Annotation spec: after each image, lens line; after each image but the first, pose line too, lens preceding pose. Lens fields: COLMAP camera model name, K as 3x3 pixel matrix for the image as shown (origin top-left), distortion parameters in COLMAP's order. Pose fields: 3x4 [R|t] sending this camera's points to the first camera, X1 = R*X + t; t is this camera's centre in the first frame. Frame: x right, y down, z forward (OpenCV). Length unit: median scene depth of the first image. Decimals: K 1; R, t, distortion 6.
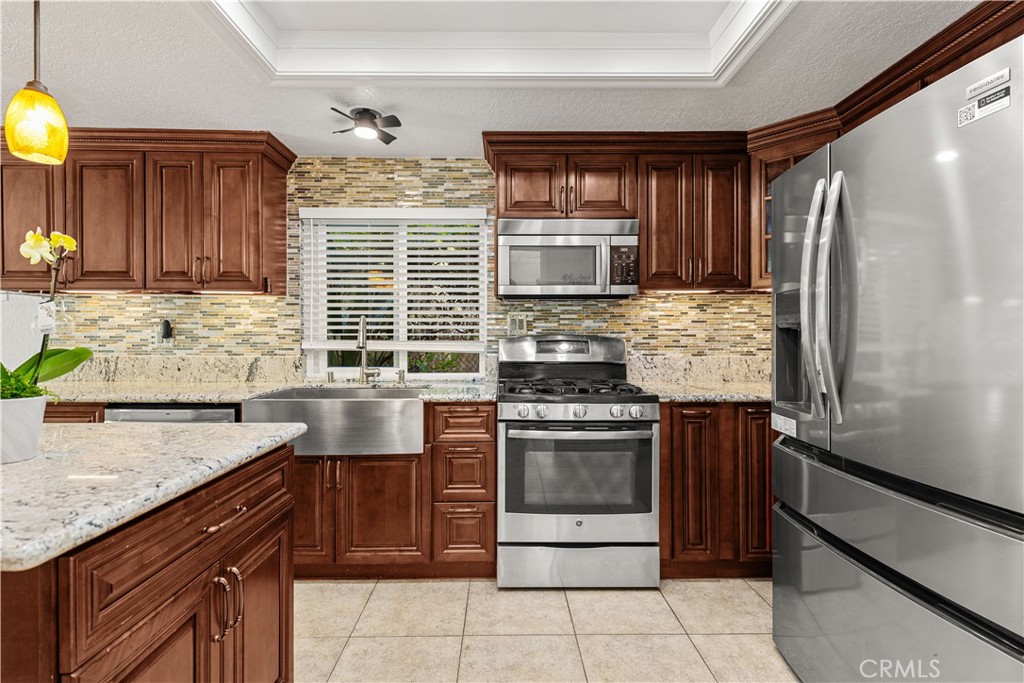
lens RADIAL K [[471.5, 0, 512.0], [0, 471.5, 341.5], [0, 0, 1]] dist [0.002805, -0.000365]
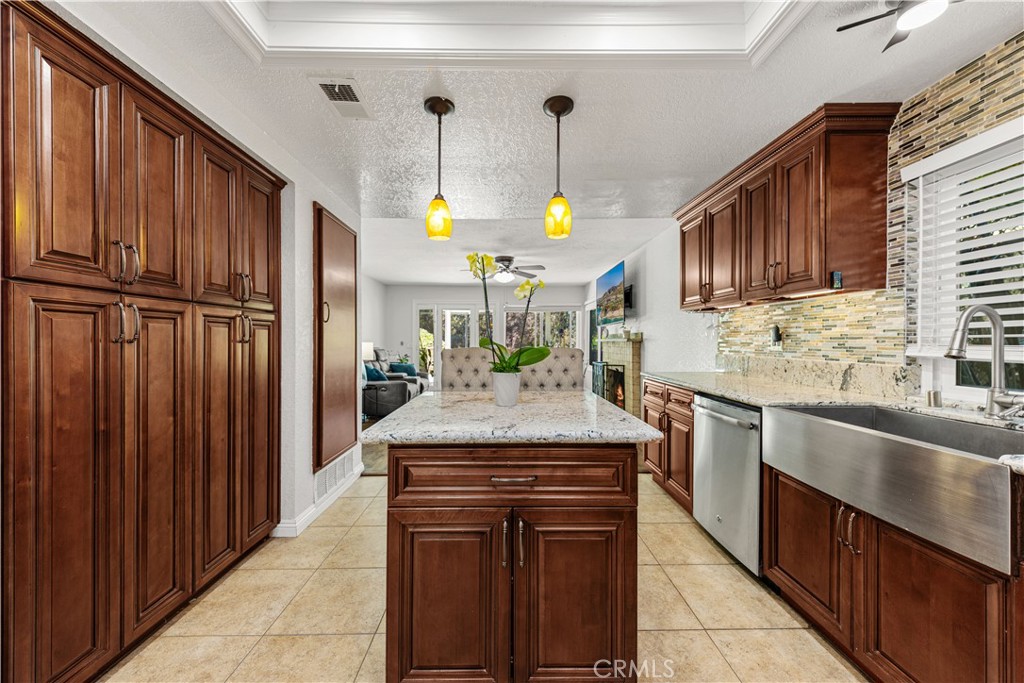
lens RADIAL K [[381.9, 0, 507.4], [0, 381.9, 341.9], [0, 0, 1]] dist [0.001883, 0.000214]
pose [[-0.015181, 0.001872, -0.999883, 0.172714], [-0.009359, 0.999954, 0.002014, -0.002242], [0.999841, 0.009388, -0.015163, 0.378706]]
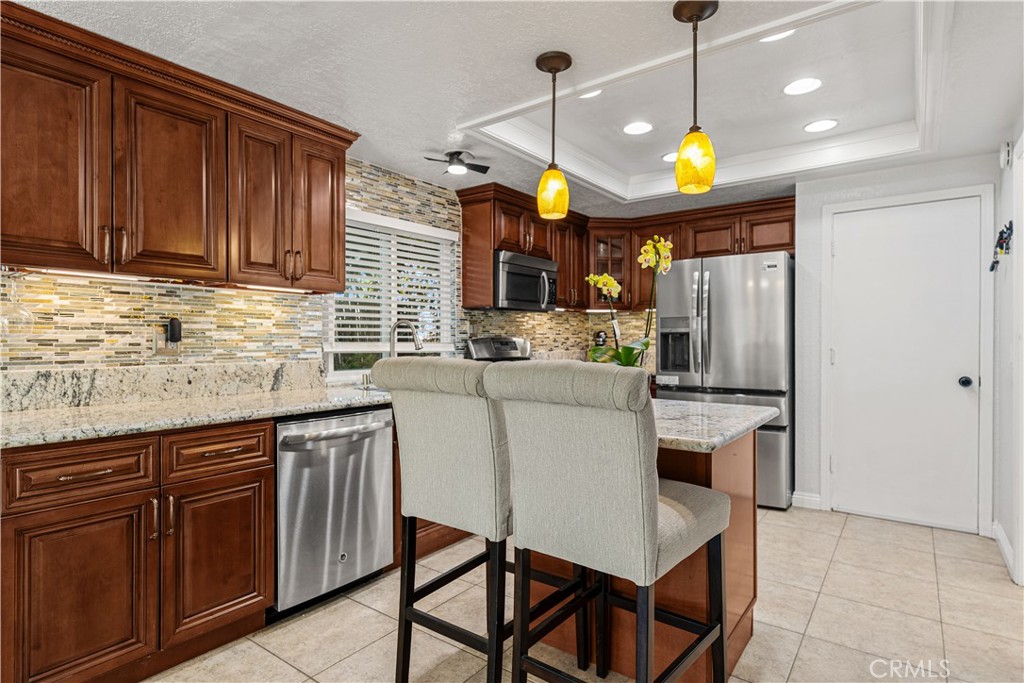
lens RADIAL K [[537.3, 0, 512.0], [0, 537.3, 341.5], [0, 0, 1]] dist [-0.000544, 0.000221]
pose [[0.611991, -0.006653, 0.790837, -1.073626], [0.010160, 0.999948, 0.000550, -0.002499], [-0.790799, 0.007699, 0.612027, 0.045718]]
